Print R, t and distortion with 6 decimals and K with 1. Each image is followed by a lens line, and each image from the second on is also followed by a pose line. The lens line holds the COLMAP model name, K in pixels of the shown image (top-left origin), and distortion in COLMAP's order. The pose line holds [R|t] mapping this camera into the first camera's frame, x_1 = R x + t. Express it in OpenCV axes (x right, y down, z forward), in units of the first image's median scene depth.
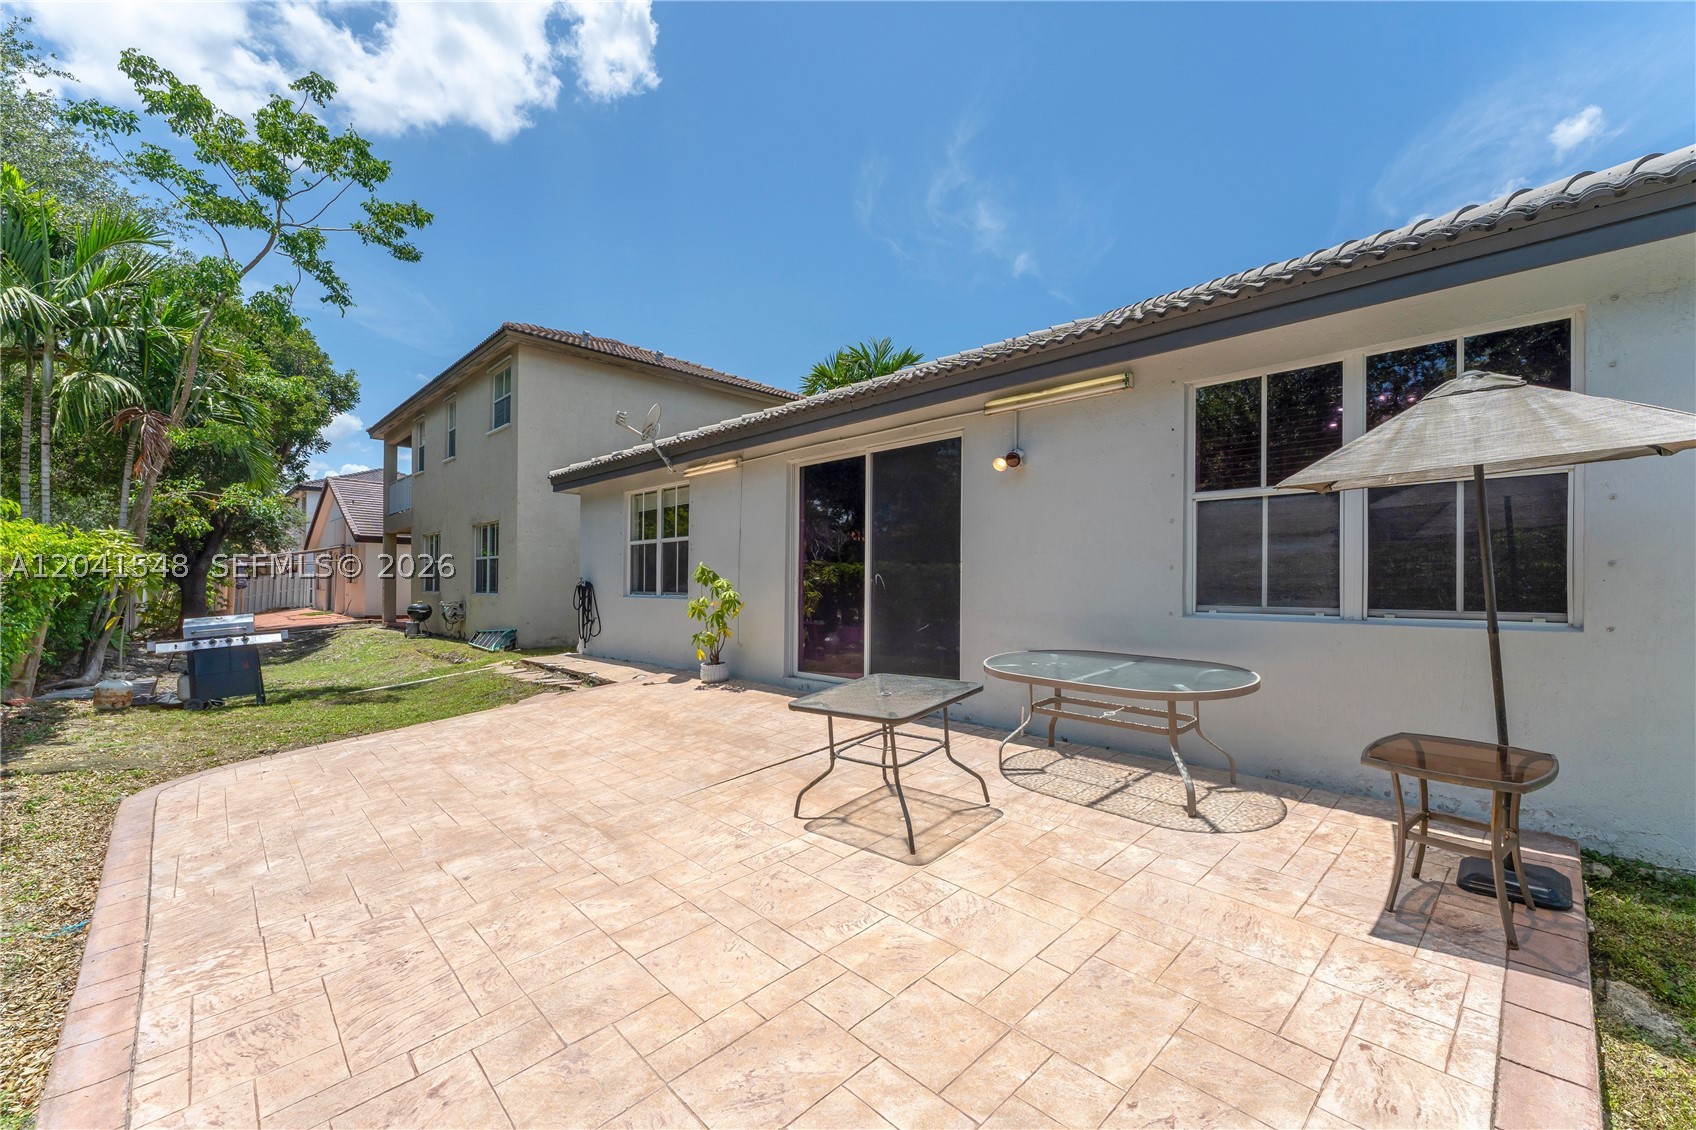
lens RADIAL K [[709.0, 0, 843.1], [0, 709.0, 574.2], [0, 0, 1]] dist [0.001136, 0.000274]
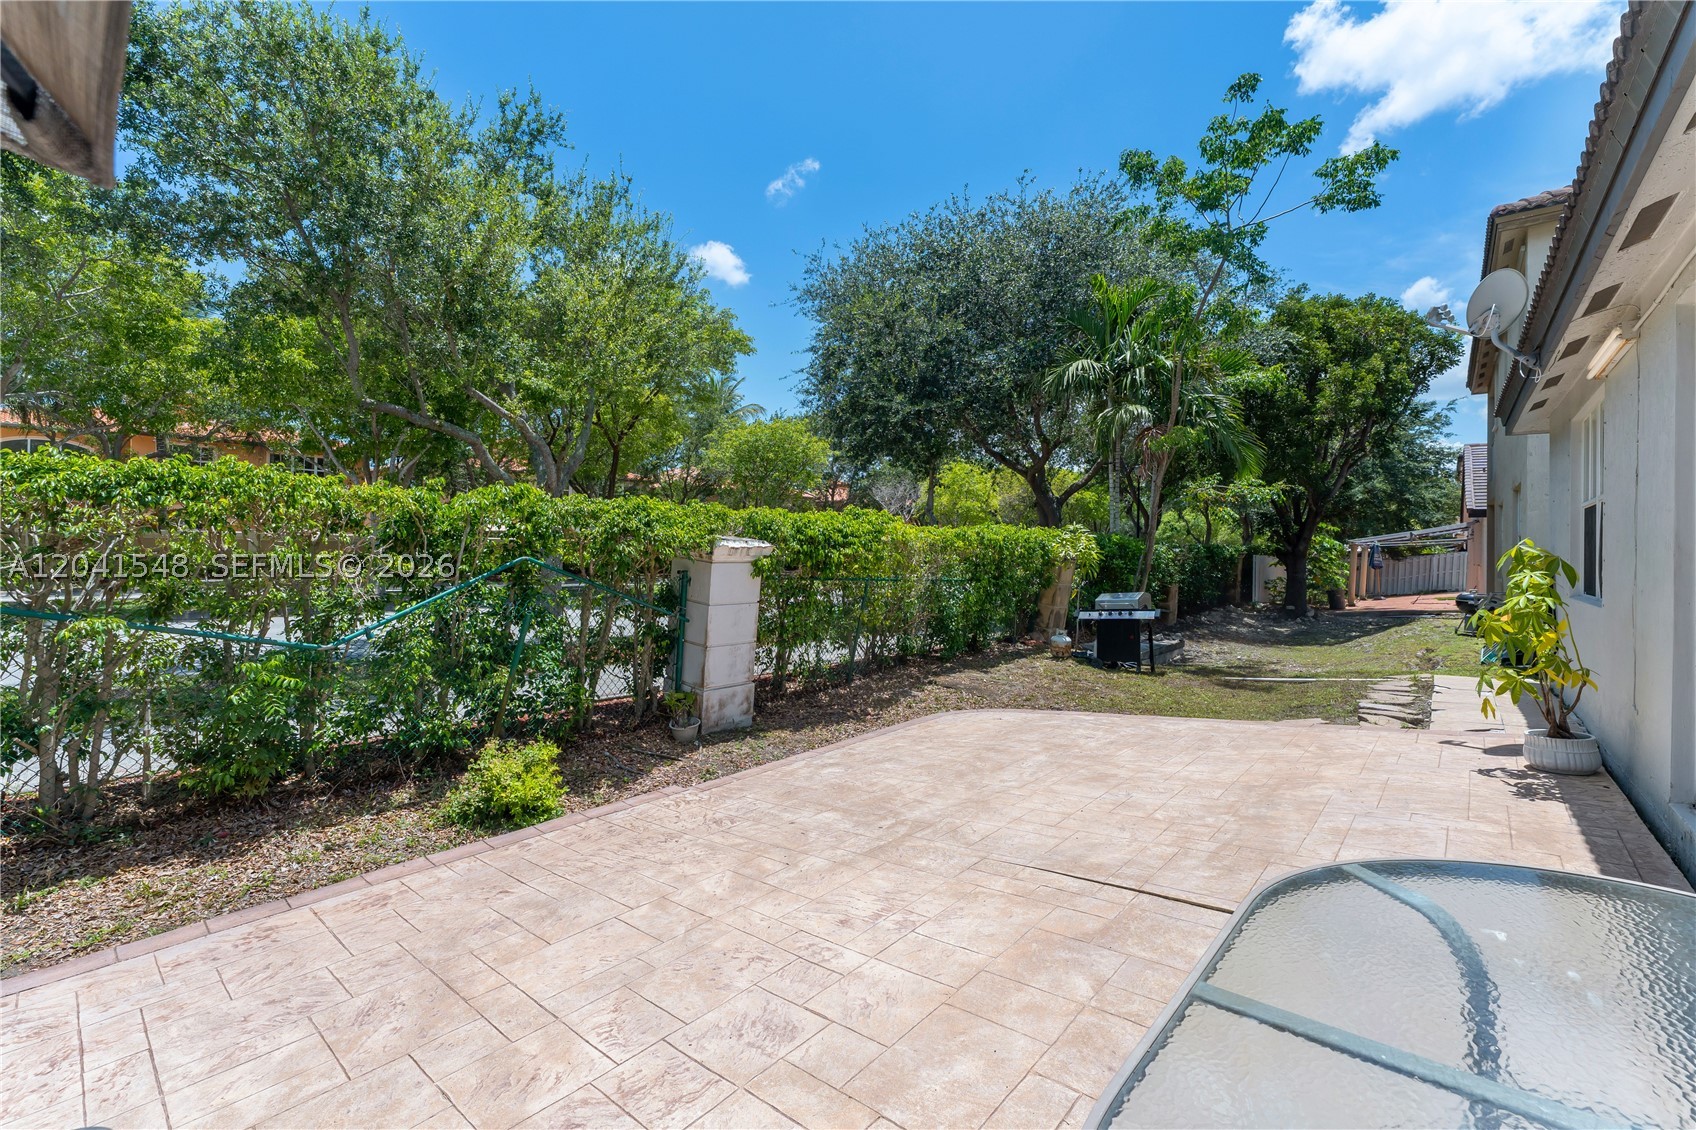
lens RADIAL K [[709.0, 0, 843.1], [0, 709.0, 574.2], [0, 0, 1]] dist [0.001136, 0.000274]
pose [[0.091617, 0.025028, -0.995480, 0.475239], [0.005904, 0.999653, 0.025676, -0.014839], [0.995777, -0.008229, 0.091437, 0.711280]]
